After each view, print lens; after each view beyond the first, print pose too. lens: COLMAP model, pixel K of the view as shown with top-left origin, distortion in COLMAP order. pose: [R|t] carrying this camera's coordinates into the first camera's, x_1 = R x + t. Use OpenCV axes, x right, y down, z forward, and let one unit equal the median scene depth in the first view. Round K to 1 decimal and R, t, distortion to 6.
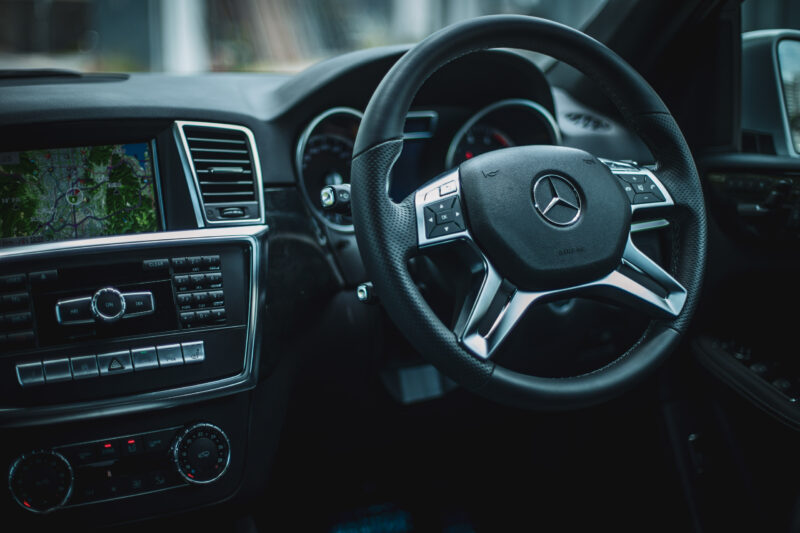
lens RADIAL K [[1164.5, 0, 398.8], [0, 1164.5, 268.7], [0, 0, 1]] dist [-0.114879, 0.000000]
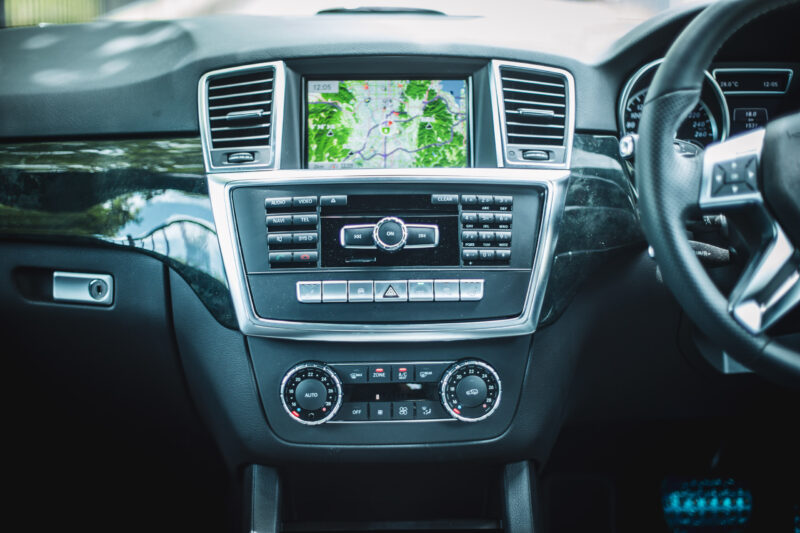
lens RADIAL K [[1164.5, 0, 399.7], [0, 1164.5, 264.6], [0, 0, 1]] dist [-0.114879, 0.000000]
pose [[0.922433, 0.109239, -0.370383, 0.135258], [-0.094912, 0.993867, 0.056750, -0.001150], [0.374310, -0.017194, 0.927144, 0.040053]]
